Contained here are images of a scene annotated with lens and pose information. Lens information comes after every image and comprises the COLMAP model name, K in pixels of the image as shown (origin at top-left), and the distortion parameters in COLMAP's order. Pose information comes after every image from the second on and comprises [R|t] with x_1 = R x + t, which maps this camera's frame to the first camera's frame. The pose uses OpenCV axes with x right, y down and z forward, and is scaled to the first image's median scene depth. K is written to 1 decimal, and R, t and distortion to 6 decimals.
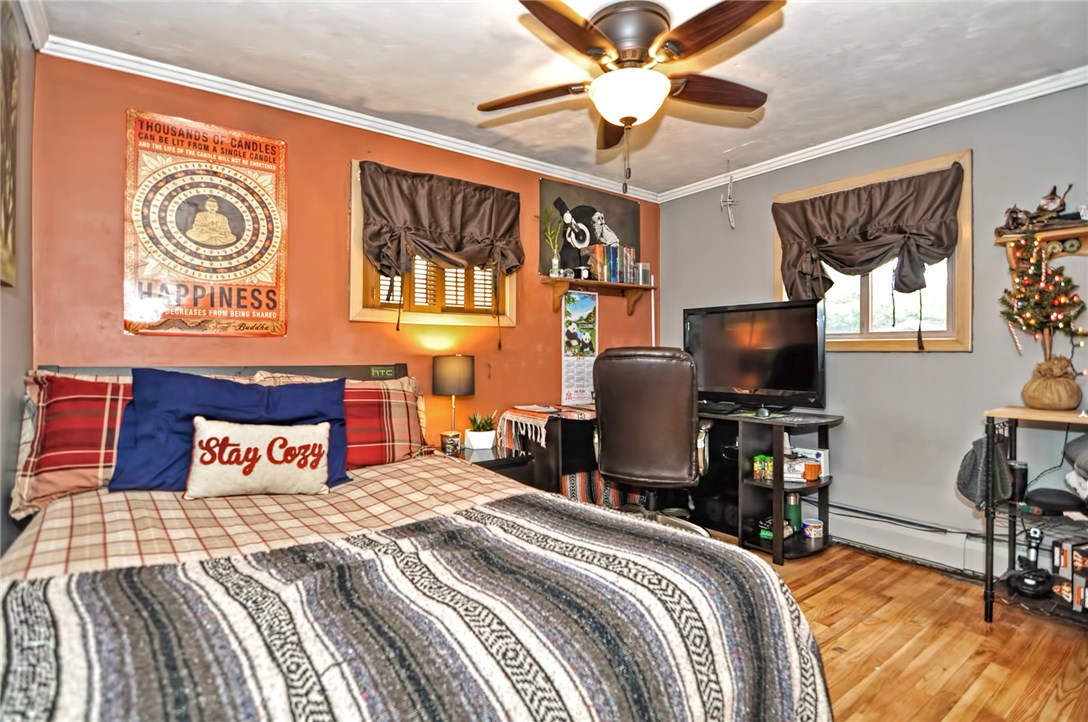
lens RADIAL K [[527.1, 0, 544.7], [0, 527.1, 356.6], [0, 0, 1]] dist [0.001890, -0.016112]
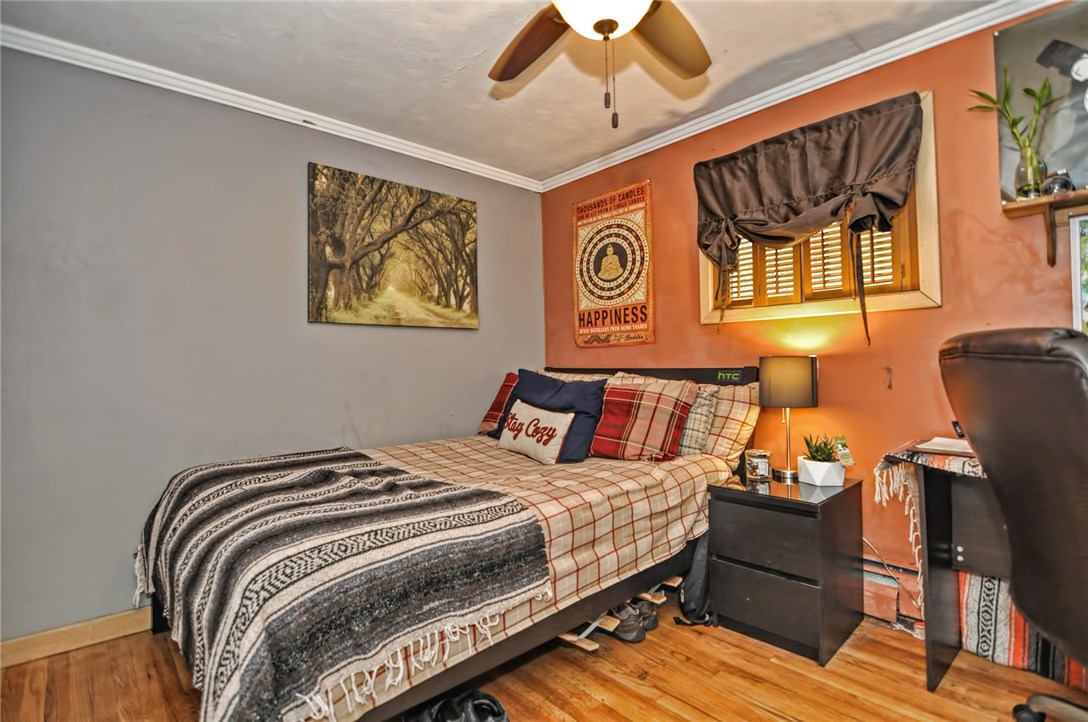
lens RADIAL K [[527.1, 0, 544.7], [0, 527.1, 356.6], [0, 0, 1]] dist [0.001890, -0.016112]
pose [[0.095754, -0.017033, -0.995259, 0.685922], [0.010270, 0.999817, -0.016123, 0.008127], [0.995352, -0.008677, 0.095911, 0.676830]]
